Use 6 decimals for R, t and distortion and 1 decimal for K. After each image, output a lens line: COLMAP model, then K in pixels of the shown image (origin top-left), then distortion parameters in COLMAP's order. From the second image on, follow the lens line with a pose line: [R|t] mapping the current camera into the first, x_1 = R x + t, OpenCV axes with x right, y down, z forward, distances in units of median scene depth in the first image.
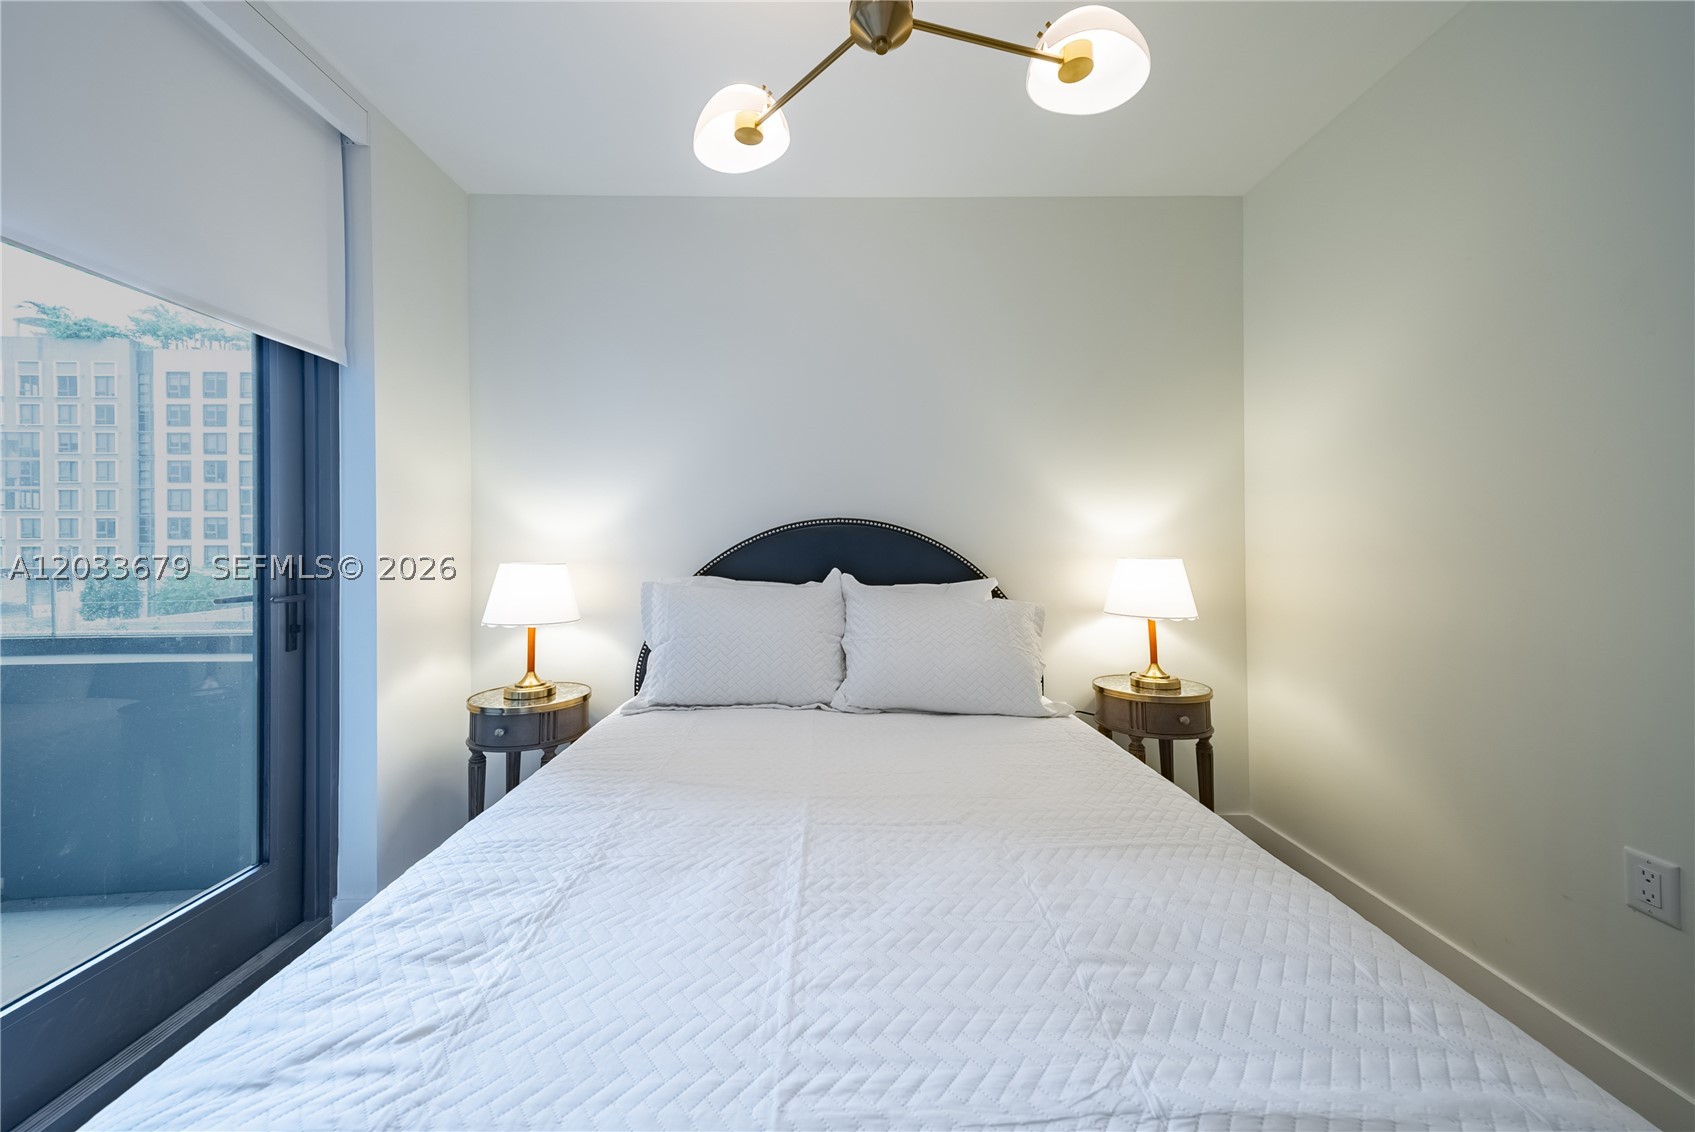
lens RADIAL K [[593.0, 0, 850.7], [0, 593.0, 539.0], [0, 0, 1]] dist [0.026226, 0.000062]
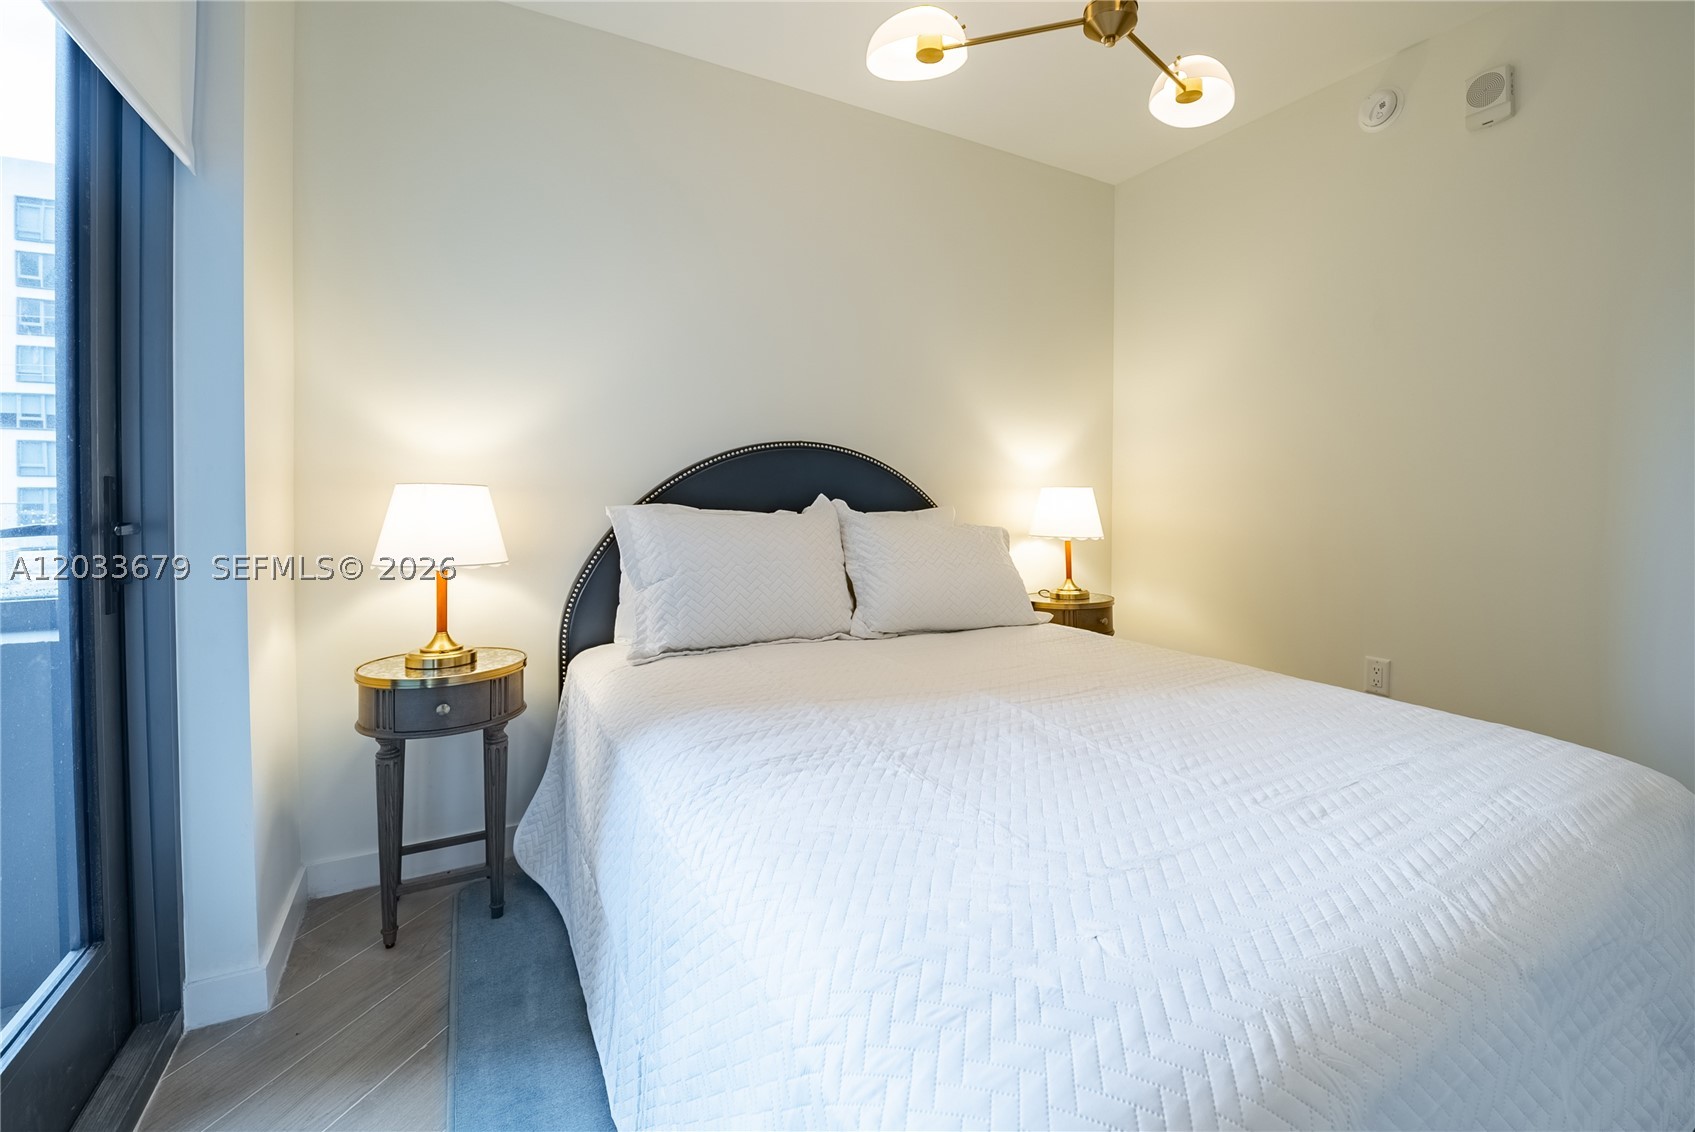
lens RADIAL K [[704.8, 0, 883.8], [0, 704.8, 503.5], [0, 0, 1]] dist [-0.001135, -0.000107]
pose [[0.878999, -0.002109, 0.476819, -0.506425], [-0.010000, 0.999689, 0.022856, 0.040300], [-0.476718, -0.024859, 0.878705, -0.023499]]
